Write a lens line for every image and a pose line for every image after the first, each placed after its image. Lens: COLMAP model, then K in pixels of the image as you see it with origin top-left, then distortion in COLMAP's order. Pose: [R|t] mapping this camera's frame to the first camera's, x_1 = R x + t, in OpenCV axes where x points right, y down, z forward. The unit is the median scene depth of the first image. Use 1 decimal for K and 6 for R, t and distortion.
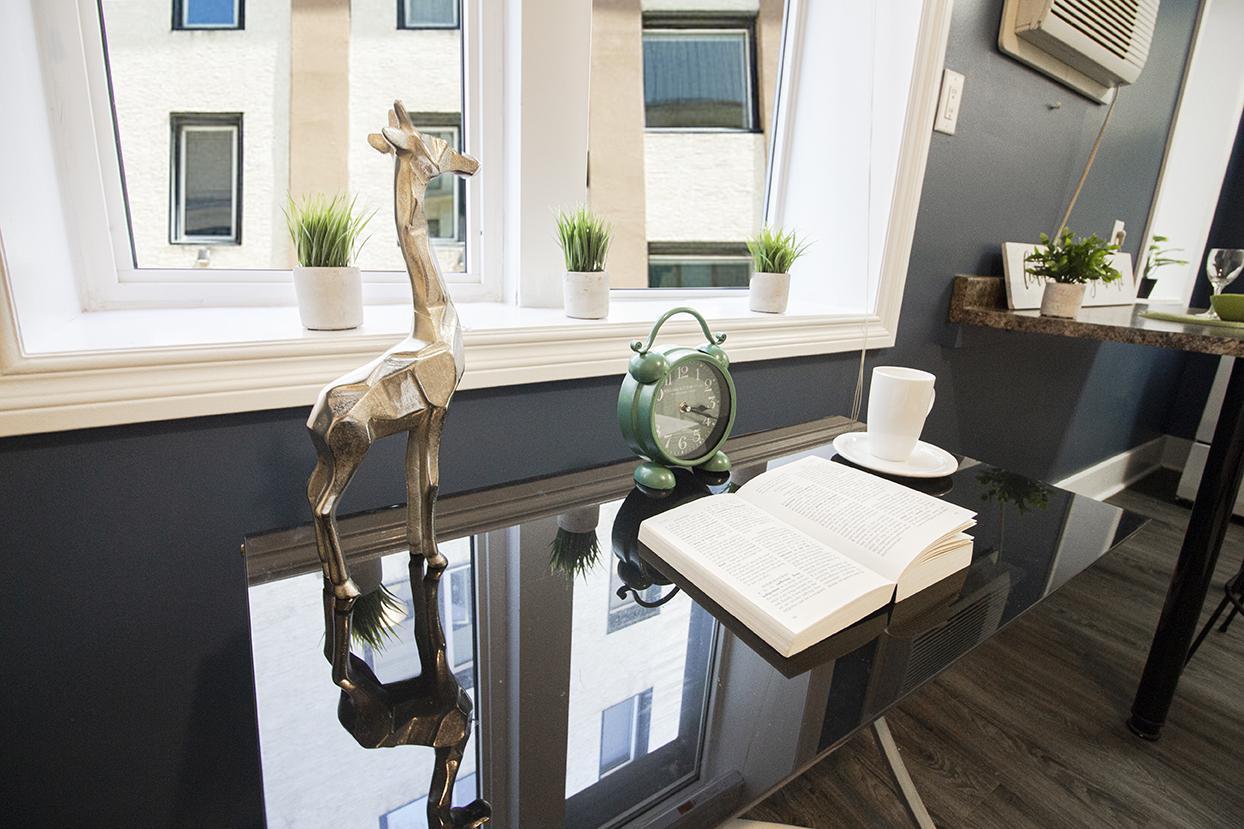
lens RADIAL K [[581.8, 0, 620.0], [0, 581.8, 396.9], [0, 0, 1]] dist [0.000249, -0.000579]
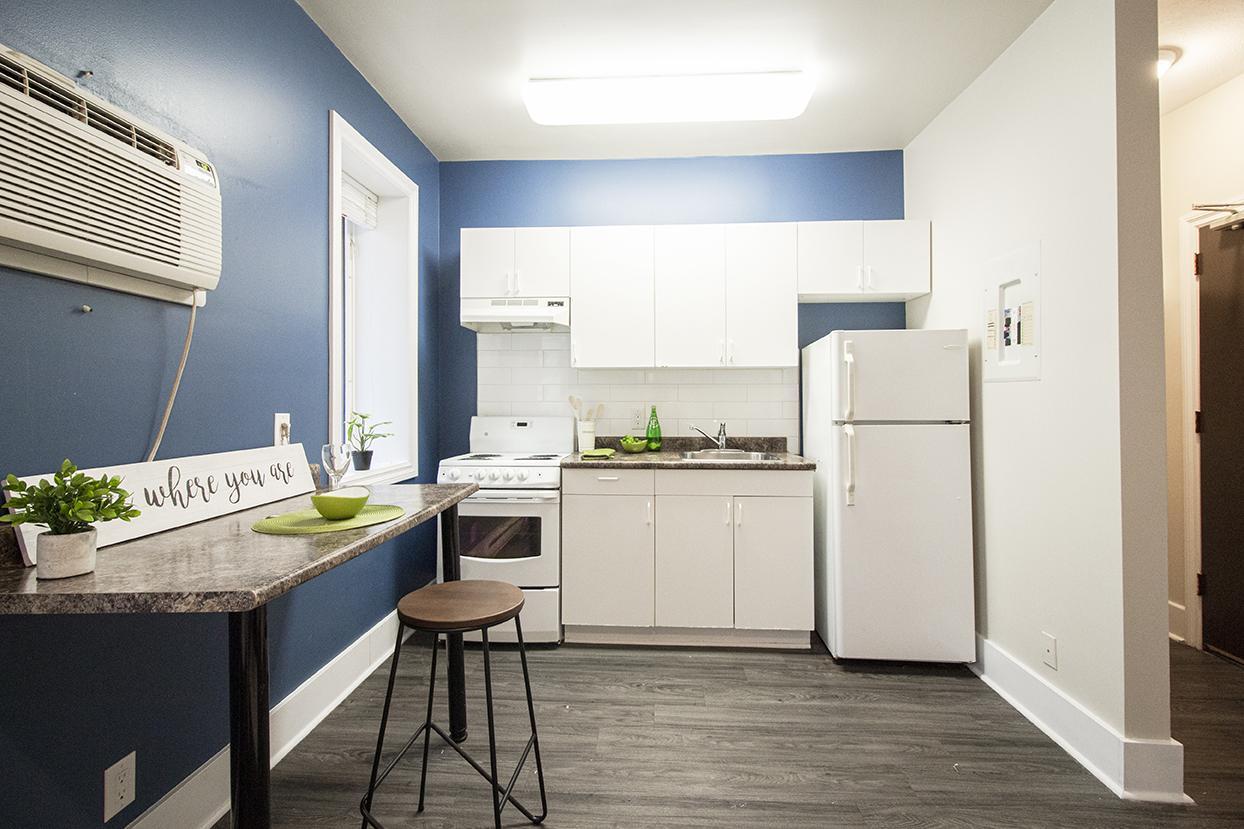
lens RADIAL K [[581.8, 0, 620.0], [0, 581.8, 396.9], [0, 0, 1]] dist [0.000249, -0.000579]
pose [[0.605387, -0.046215, 0.794588, 0.646691], [0.236881, 0.963537, -0.124436, -0.103477], [-0.759864, 0.263555, 0.594260, -0.085437]]
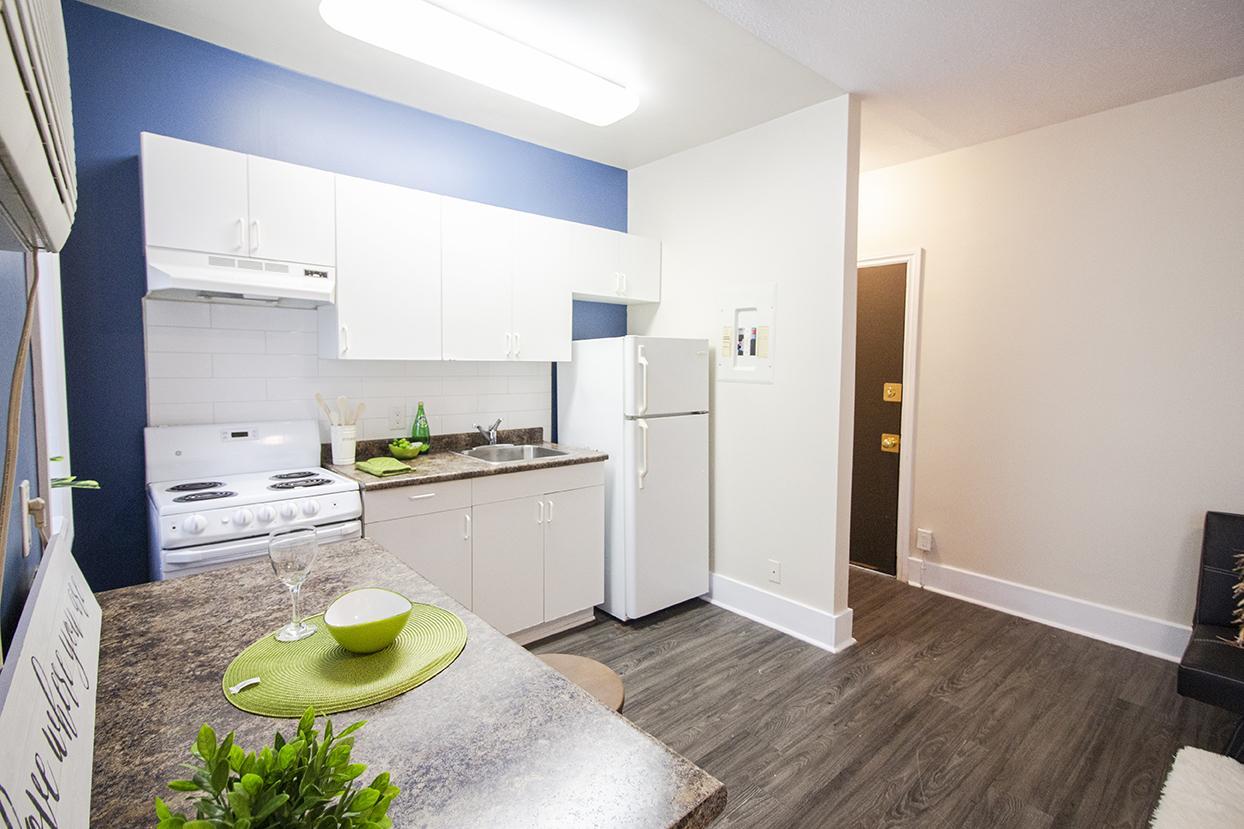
lens RADIAL K [[581.8, 0, 620.0], [0, 581.8, 396.9], [0, 0, 1]] dist [0.000249, -0.000579]
pose [[-0.129645, -0.110540, 0.985380, 0.471745], [0.239516, 0.960847, 0.139301, -0.499701], [-0.962198, 0.254074, -0.098093, 0.821991]]
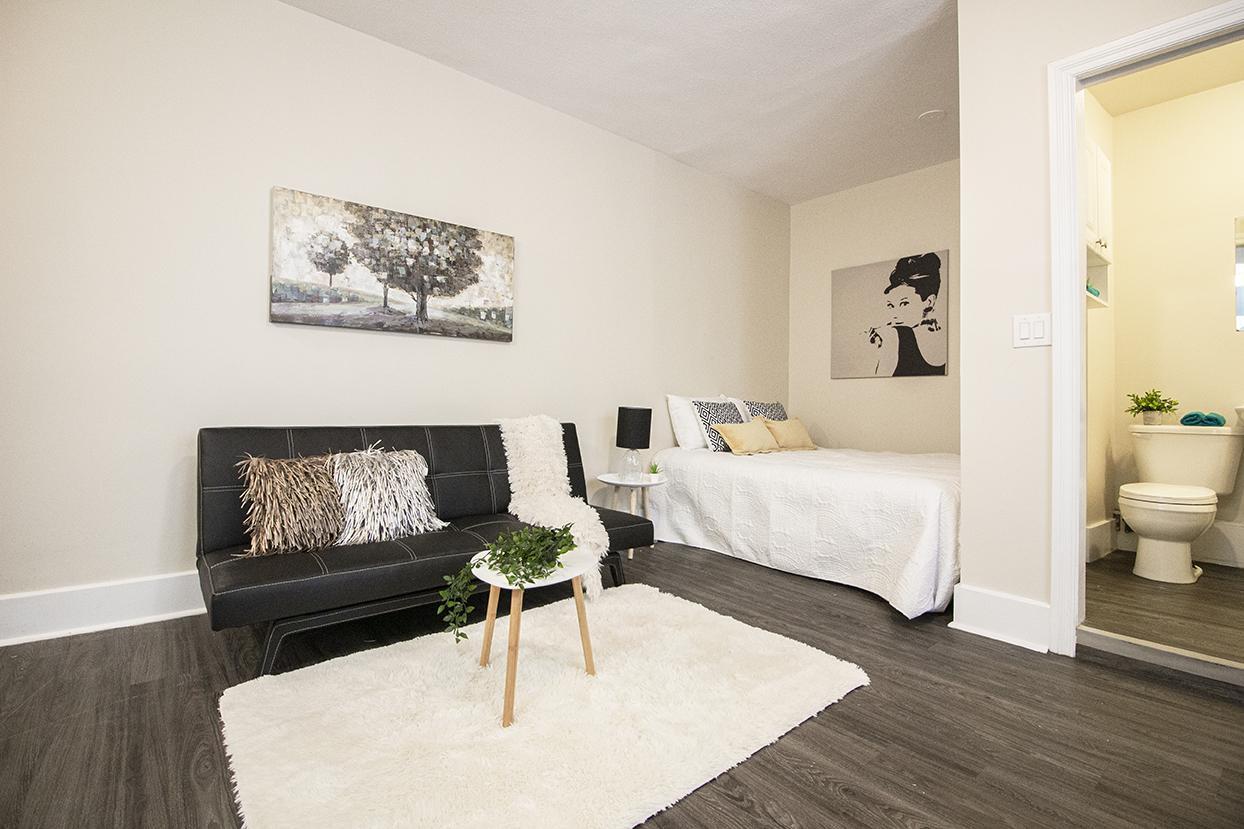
lens RADIAL K [[574.7, 0, 617.4], [0, 574.7, 400.3], [0, 0, 1]] dist [-0.001804, -0.012759]
pose [[-0.993050, -0.060435, -0.100997, 1.043122], [-0.083869, 0.965387, 0.246969, 0.009625], [0.082576, 0.253723, -0.963746, 0.546996]]
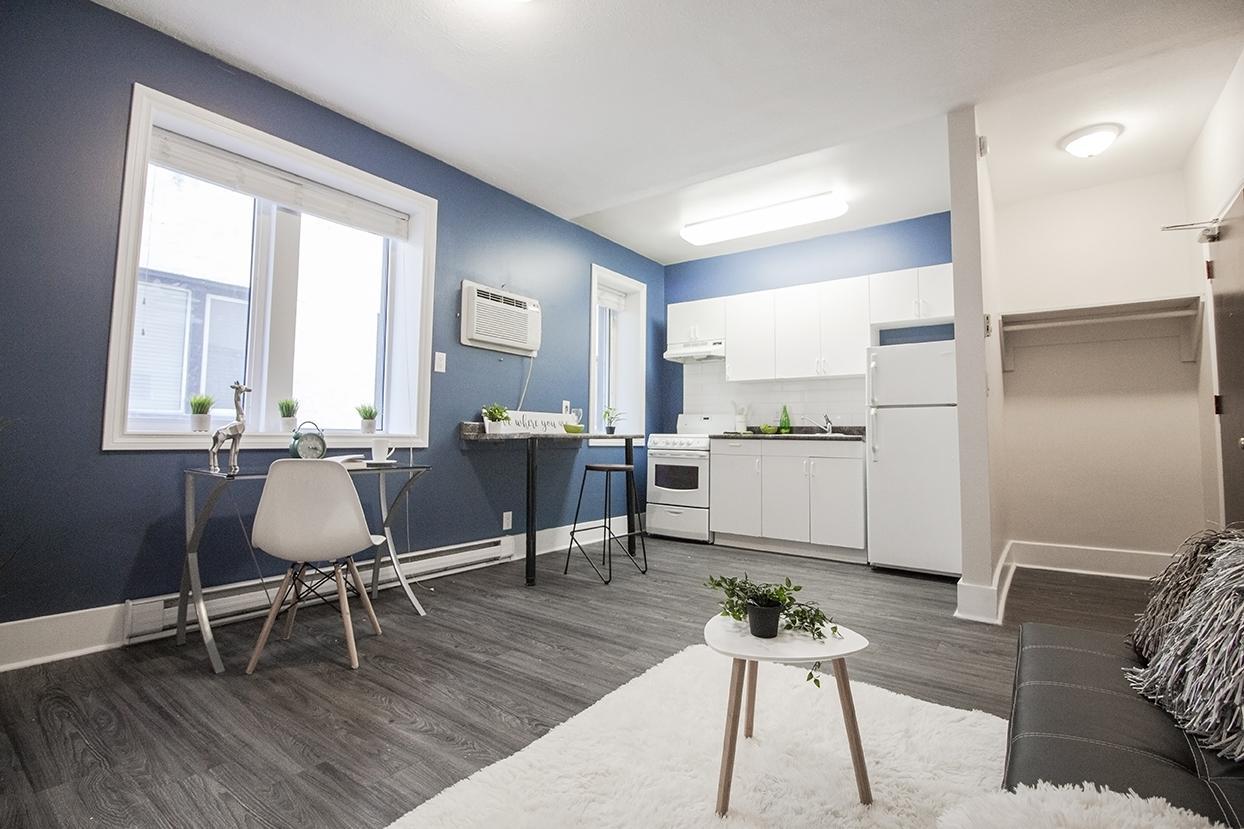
lens RADIAL K [[574.7, 0, 617.4], [0, 574.7, 400.3], [0, 0, 1]] dist [-0.001804, -0.012759]
pose [[0.938910, -0.016267, 0.343779, 0.405684], [0.122626, 0.949138, -0.289999, 0.600900], [-0.321576, 0.314439, 0.893150, -1.753431]]
